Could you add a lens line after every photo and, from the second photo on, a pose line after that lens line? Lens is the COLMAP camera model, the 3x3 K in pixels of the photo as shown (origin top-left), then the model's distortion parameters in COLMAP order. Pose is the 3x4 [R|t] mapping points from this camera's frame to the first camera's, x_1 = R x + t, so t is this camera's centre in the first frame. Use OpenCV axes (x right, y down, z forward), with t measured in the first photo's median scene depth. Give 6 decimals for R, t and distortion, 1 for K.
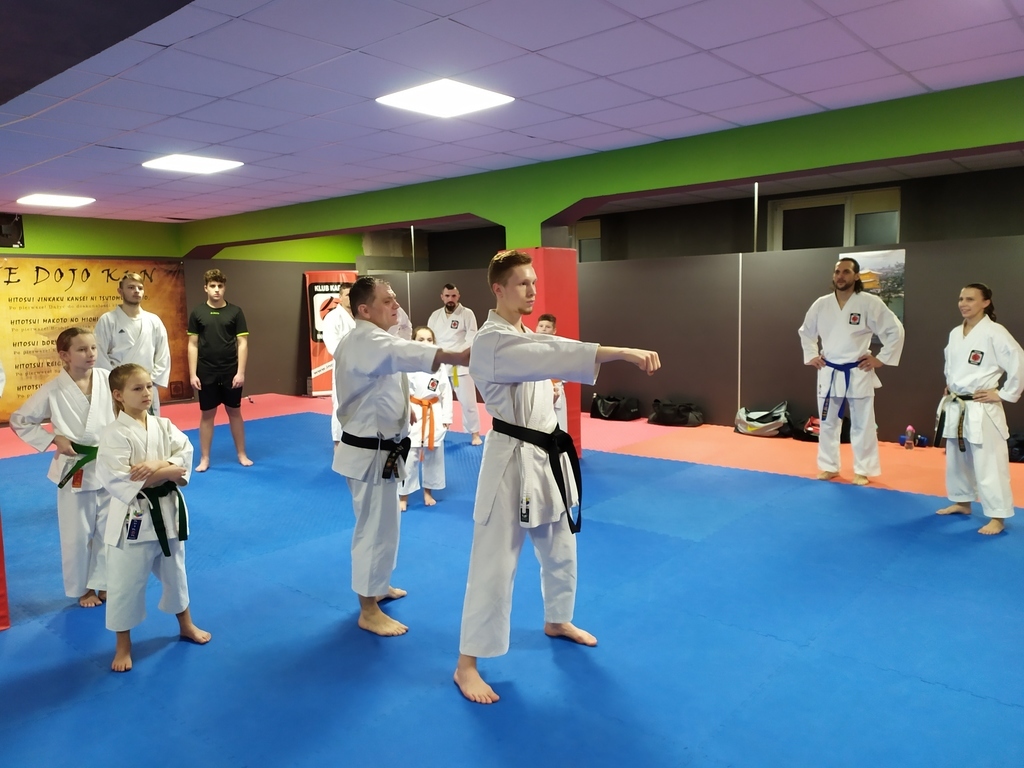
lens RADIAL K [[759.2, 0, 512.0], [0, 759.2, 384.0], [0, 0, 1]] dist [0.057516, -0.053289]
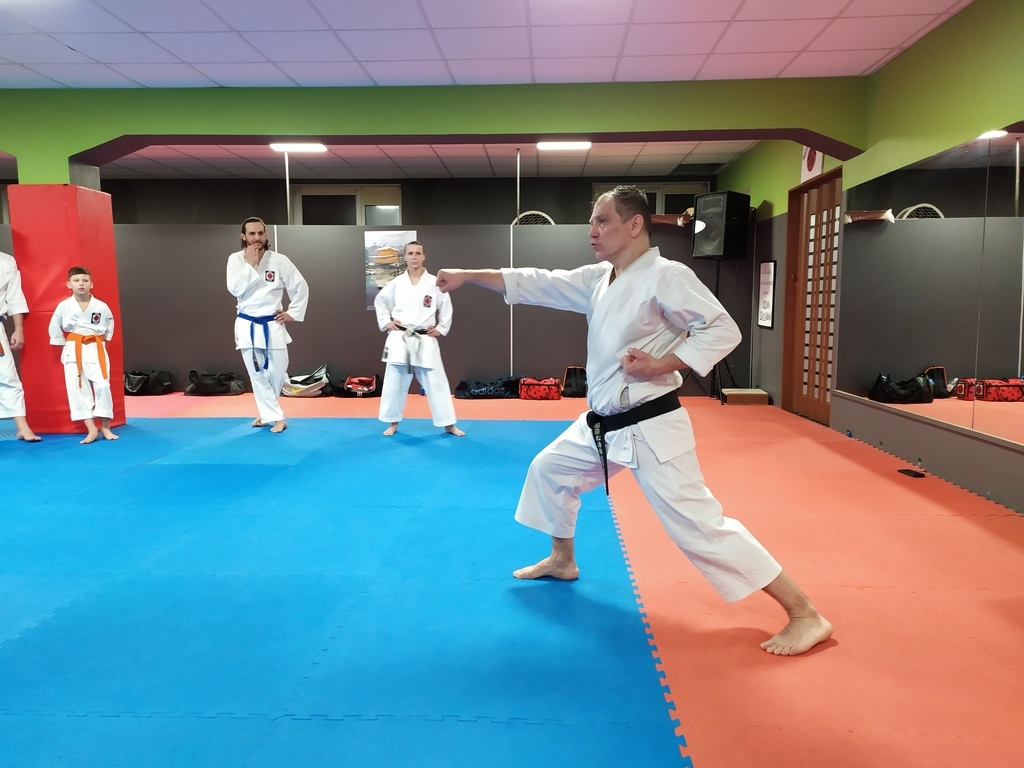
lens RADIAL K [[752.2, 0, 512.0], [0, 752.2, 384.0], [0, 0, 1]] dist [0.095441, -0.107159]
pose [[0.786739, -0.041003, 0.615923, -0.090117], [0.053114, 0.998588, -0.001367, 0.061872], [-0.614997, 0.033790, 0.787805, -0.009674]]
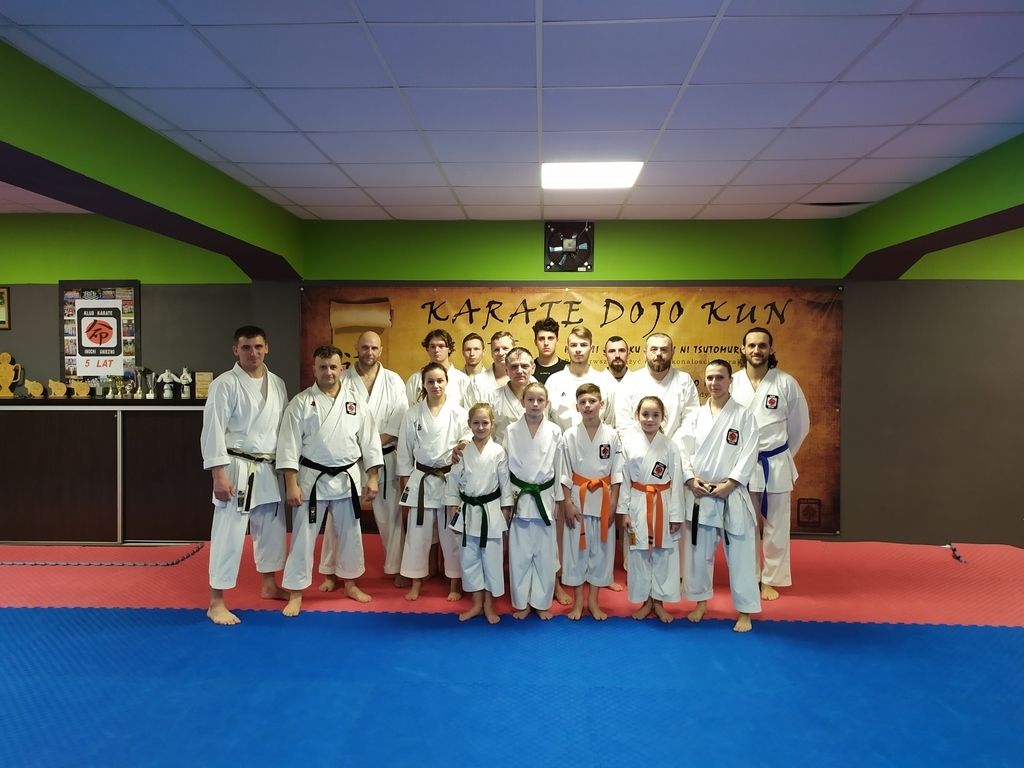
lens RADIAL K [[759.2, 0, 512.0], [0, 759.2, 384.0], [0, 0, 1]] dist [0.057516, -0.053289]
pose [[0.608360, 0.050155, -0.792075, -0.165940], [-0.110641, 0.993615, -0.022063, -0.063708], [0.785911, 0.101058, 0.610025, 0.604796]]
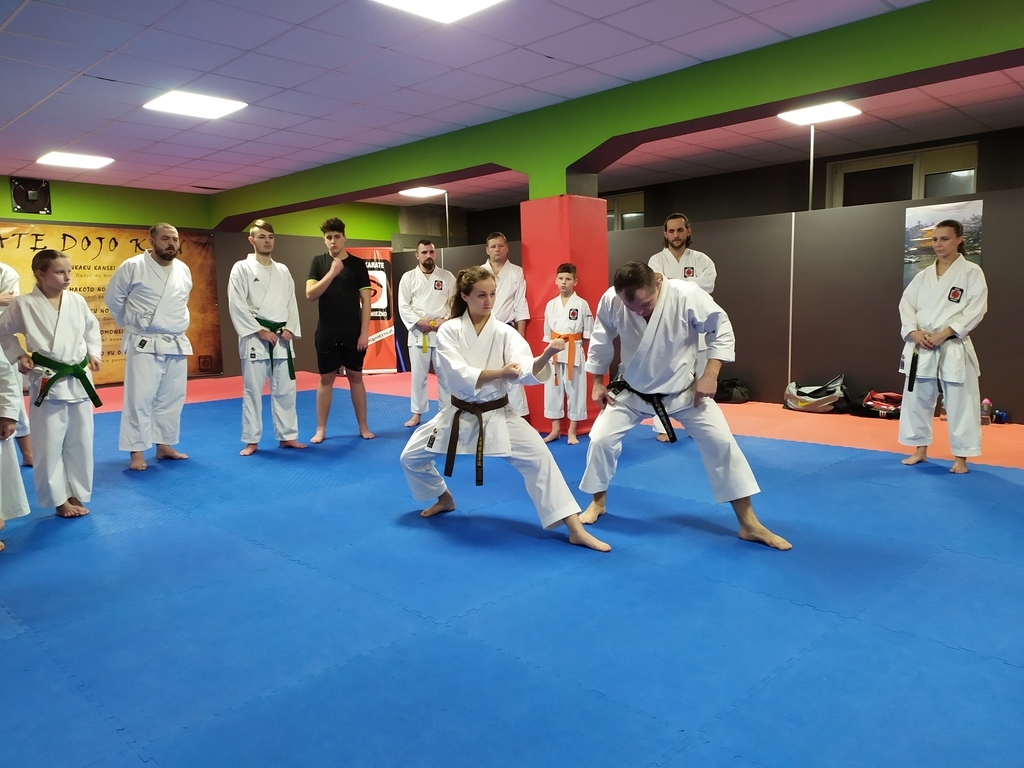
lens RADIAL K [[752.2, 0, 512.0], [0, 752.2, 384.0], [0, 0, 1]] dist [0.095441, -0.107159]
pose [[0.997294, 0.012464, -0.072451, 0.032235], [-0.012775, 0.999911, -0.003843, 0.039877], [0.072397, 0.004758, 0.997365, 0.068021]]
